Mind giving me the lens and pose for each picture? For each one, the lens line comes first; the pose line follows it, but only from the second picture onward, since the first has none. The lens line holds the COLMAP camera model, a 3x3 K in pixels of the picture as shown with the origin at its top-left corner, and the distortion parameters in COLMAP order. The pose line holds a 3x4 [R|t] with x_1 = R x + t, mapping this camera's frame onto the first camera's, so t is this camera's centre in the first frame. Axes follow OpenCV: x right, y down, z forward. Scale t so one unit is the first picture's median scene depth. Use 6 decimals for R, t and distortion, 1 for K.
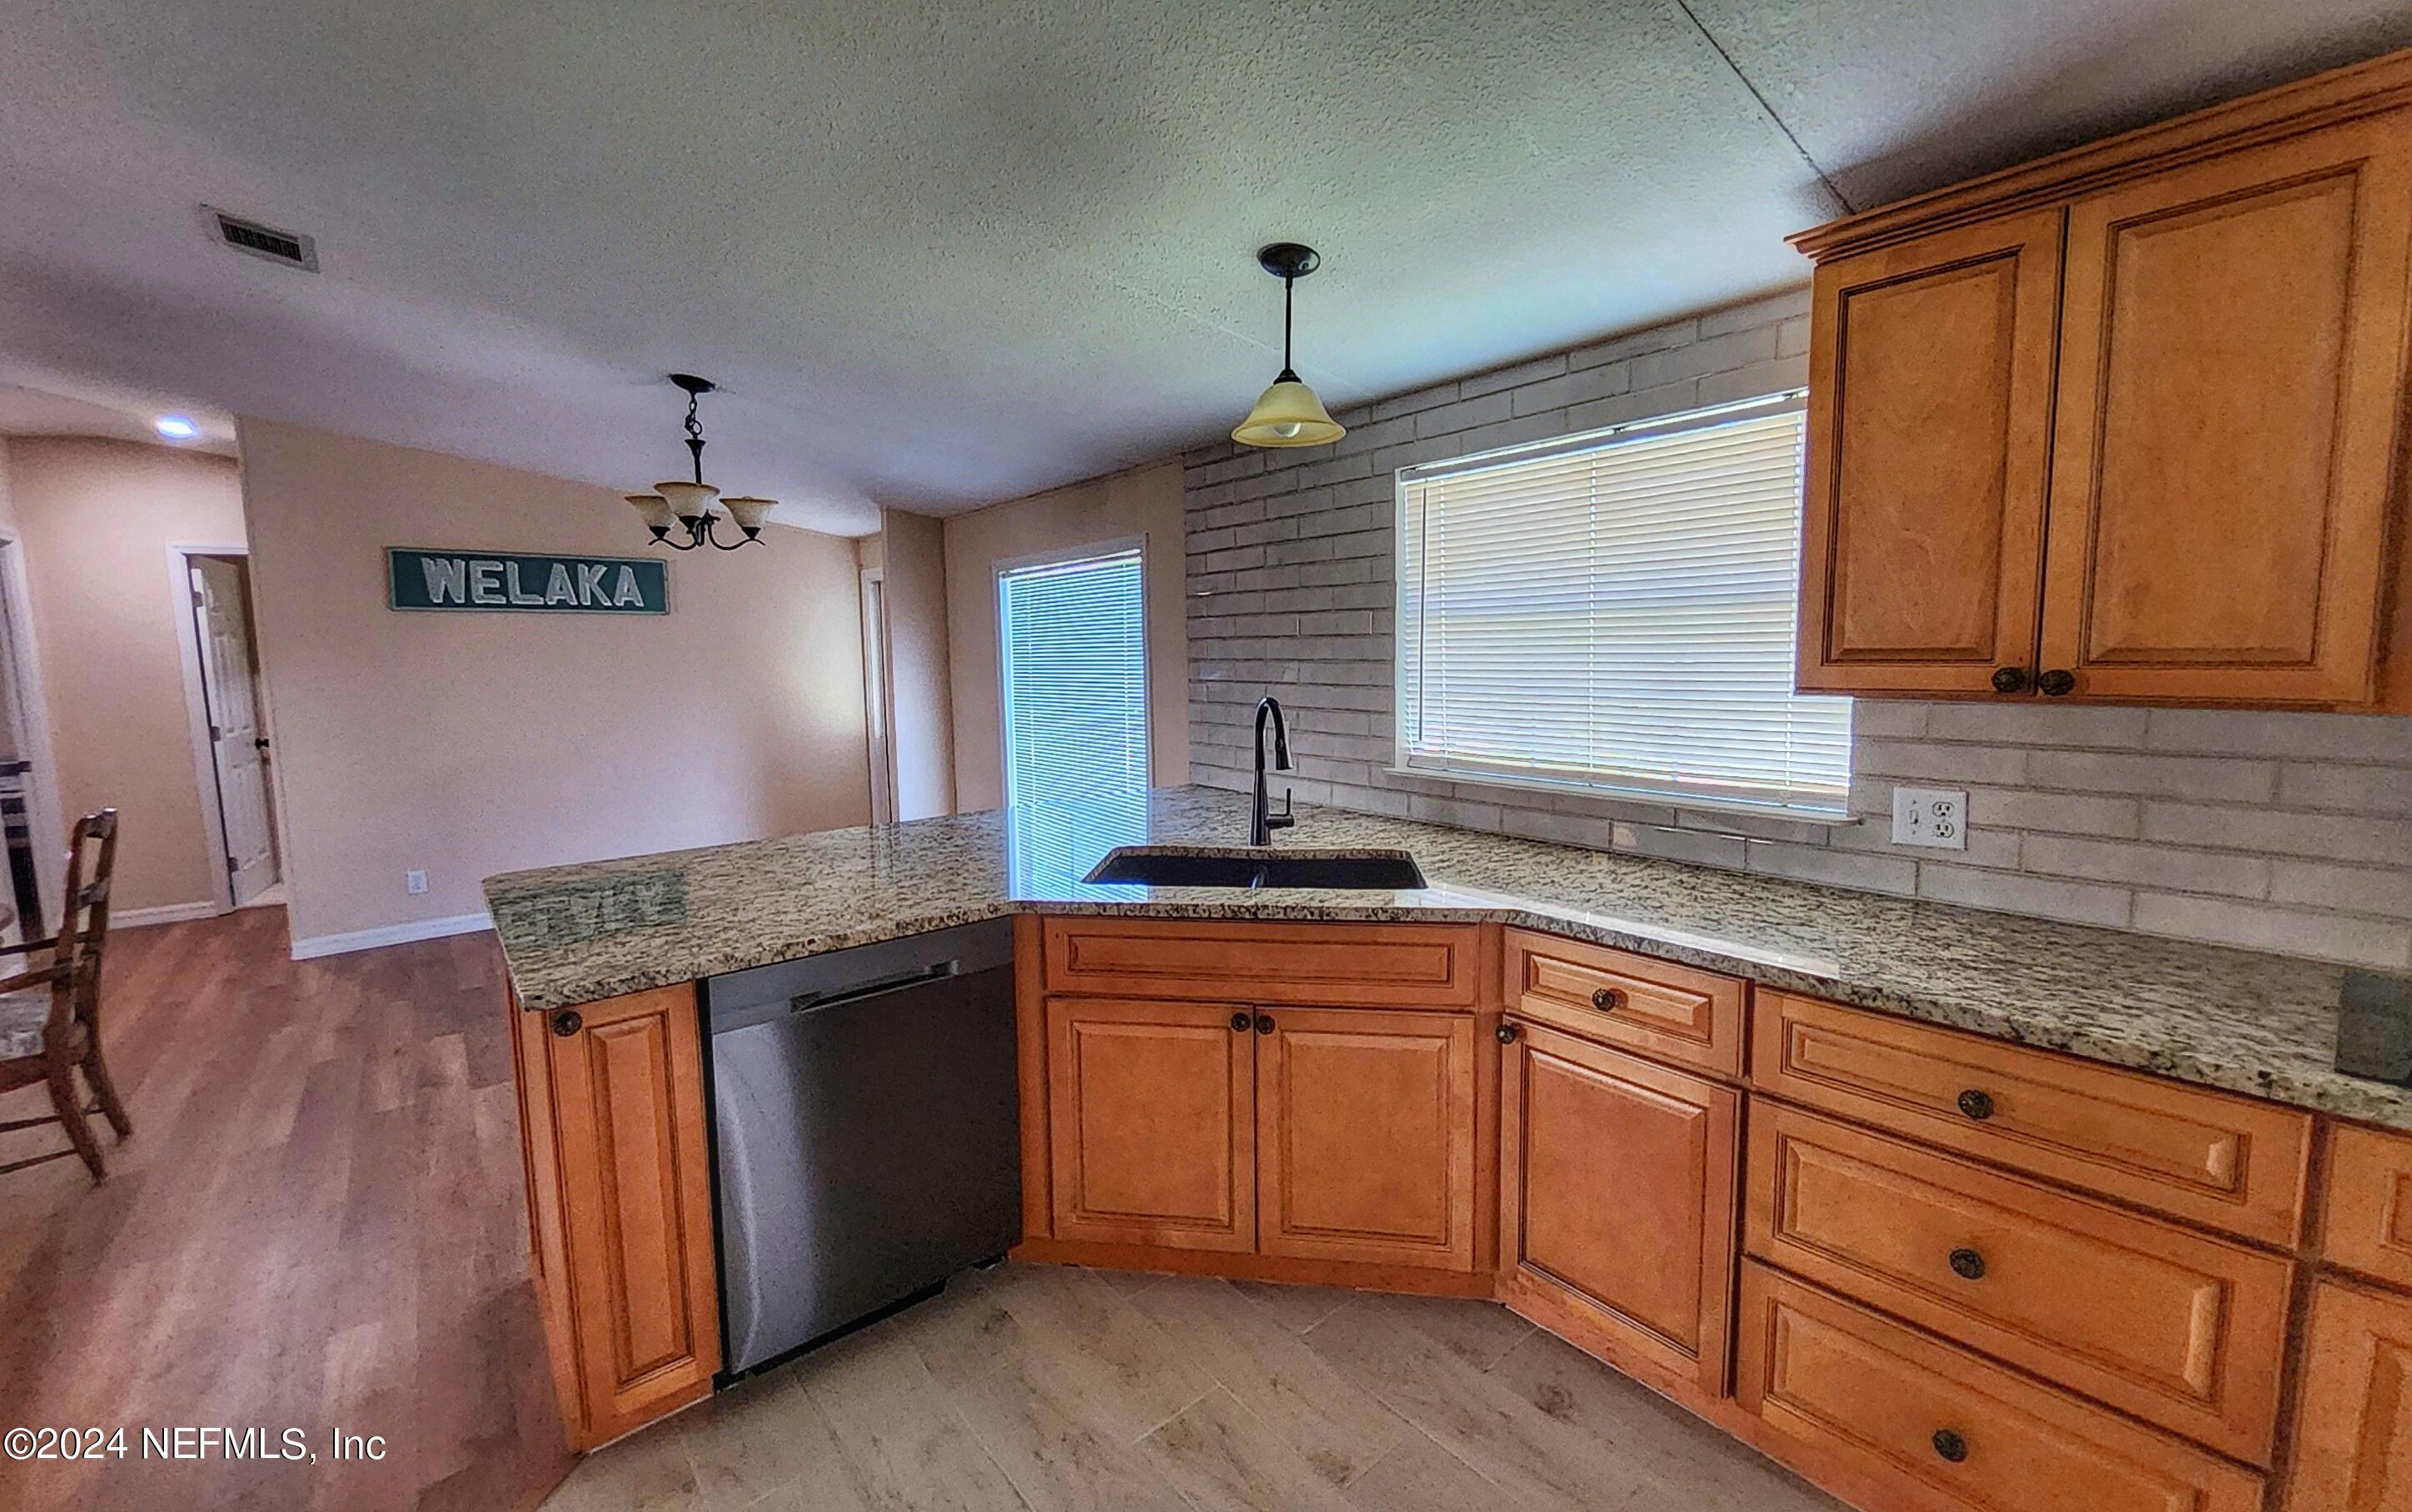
lens RADIAL K [[939.6, 0, 1206.0], [0, 939.6, 756.0], [0, 0, 1]] dist [0.018220, 0.000175]
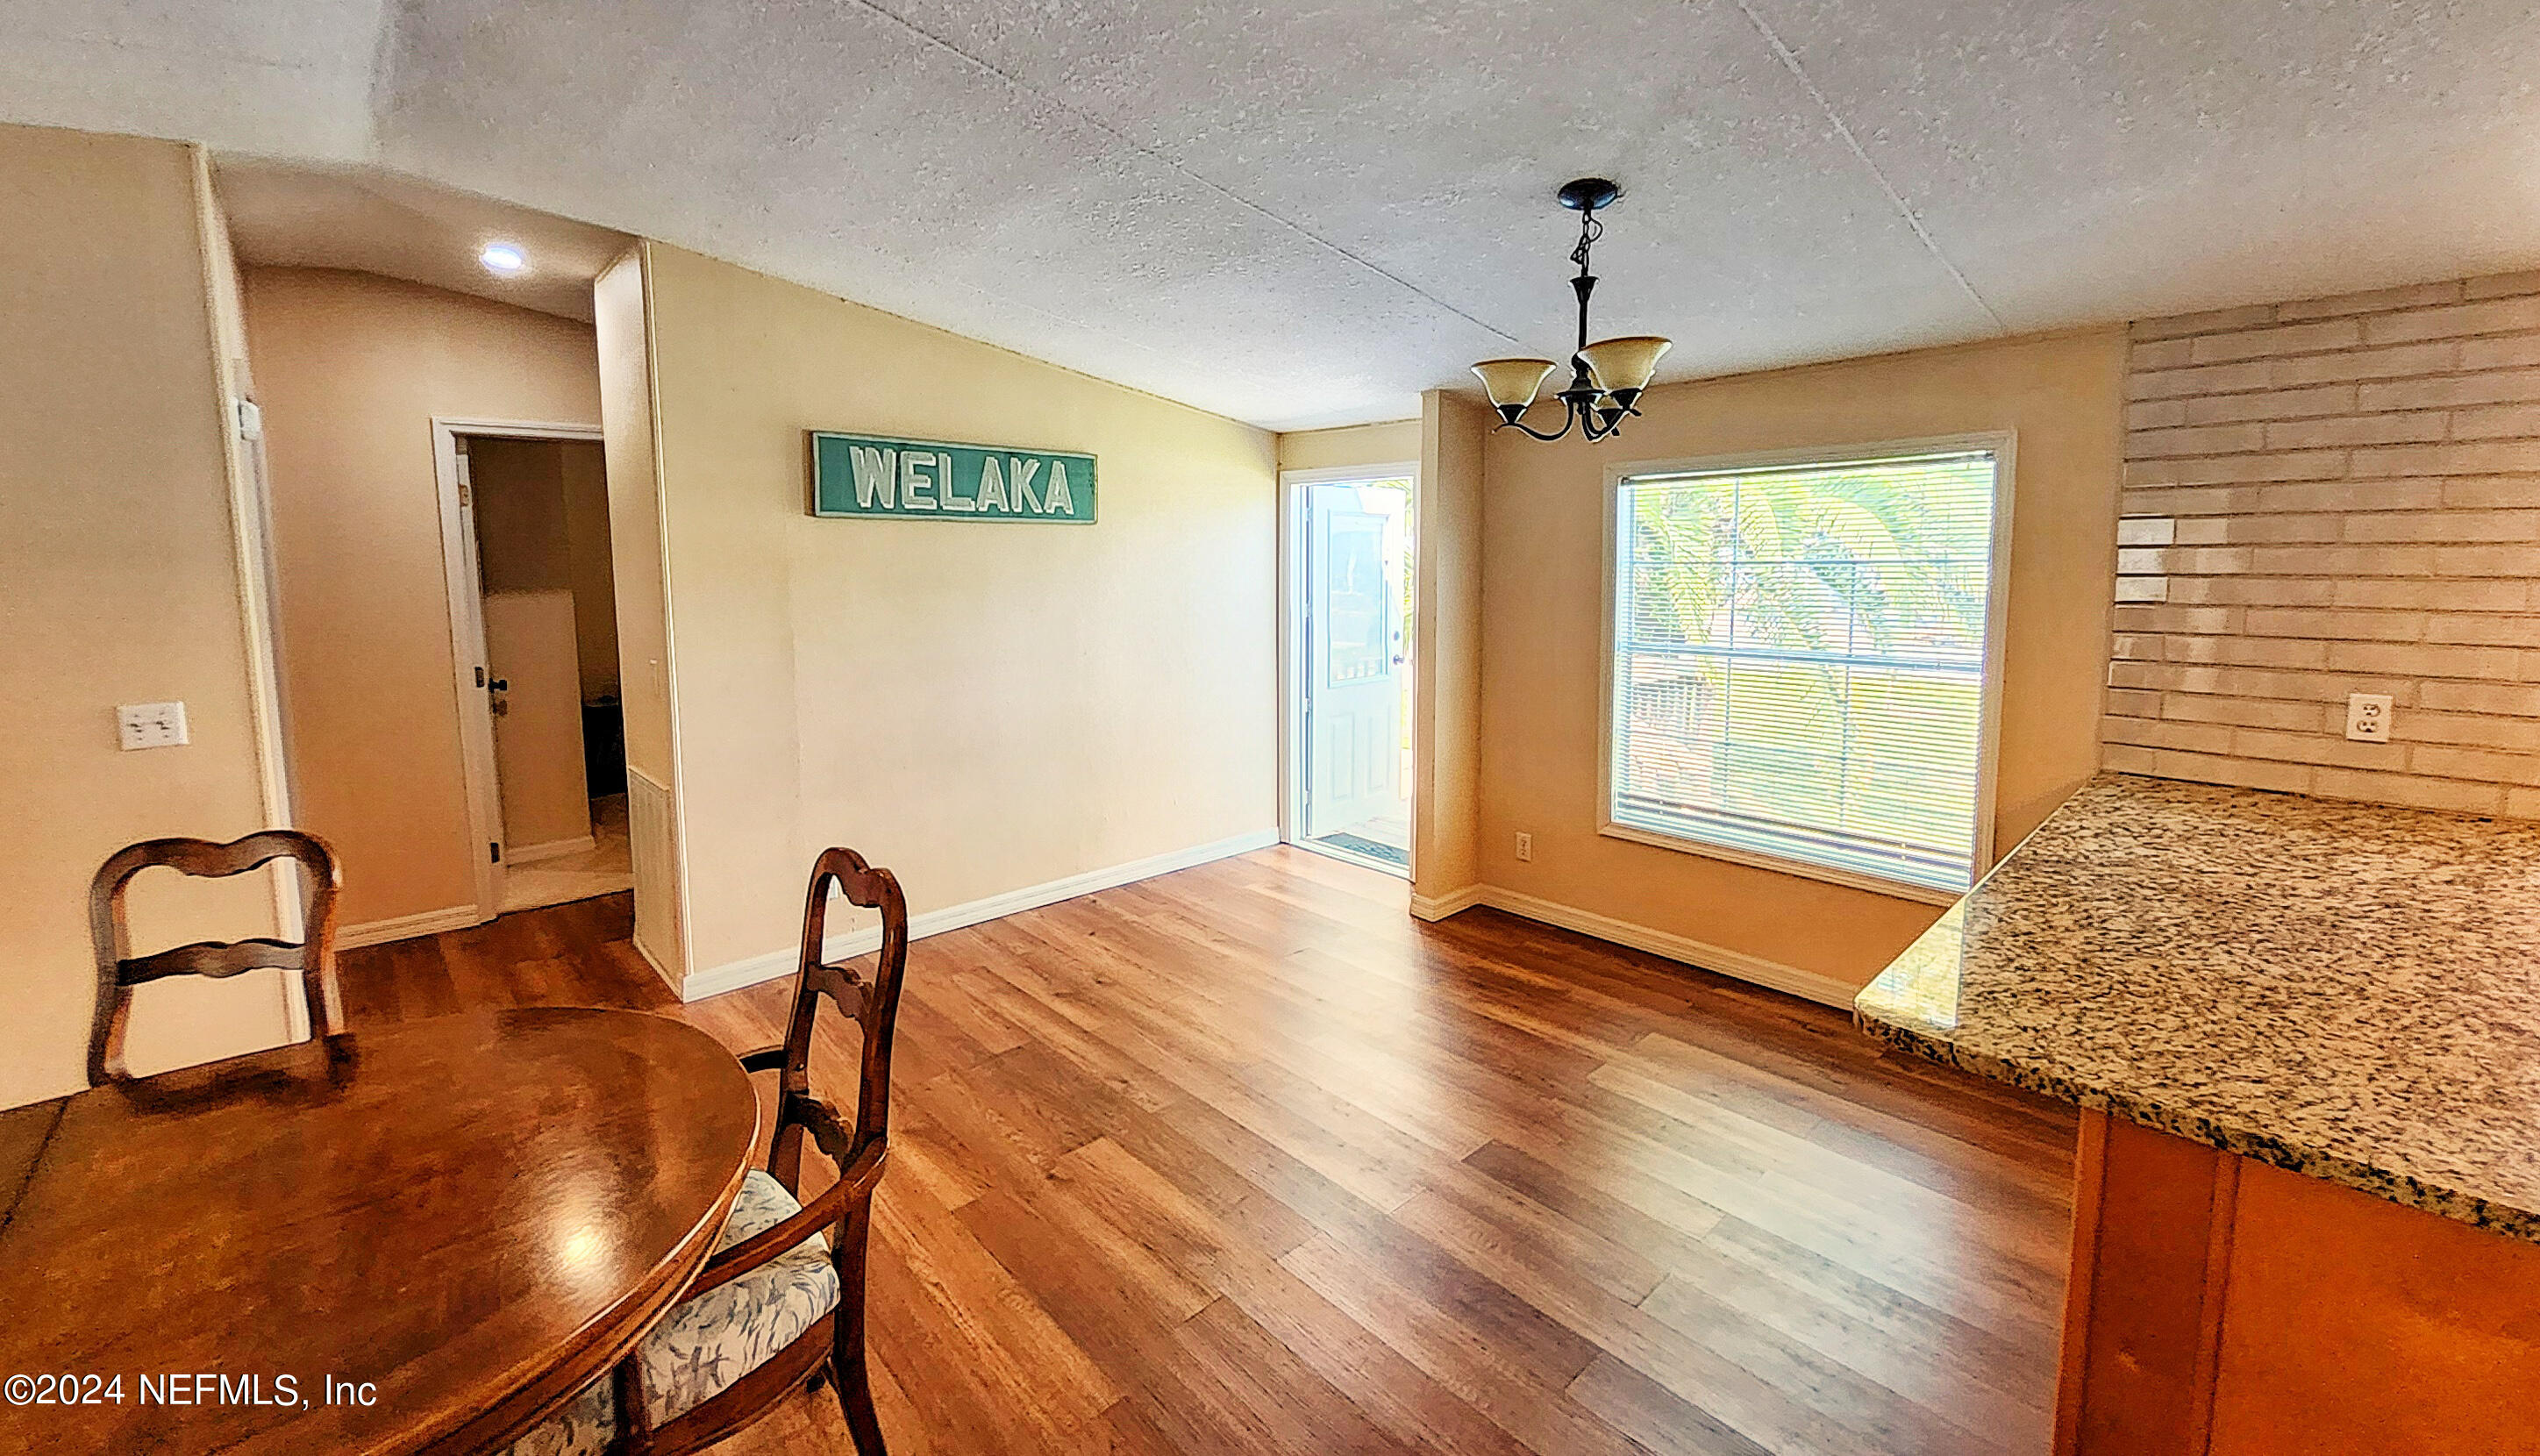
lens RADIAL K [[981.6, 0, 1269.4], [0, 981.6, 645.8], [0, 0, 1]] dist [-0.000955, -0.000112]
pose [[0.997173, 0.005473, 0.074937, -0.536466], [-0.003631, 0.999688, -0.024706, -0.034684], [-0.075049, 0.024364, 0.996882, 0.212122]]
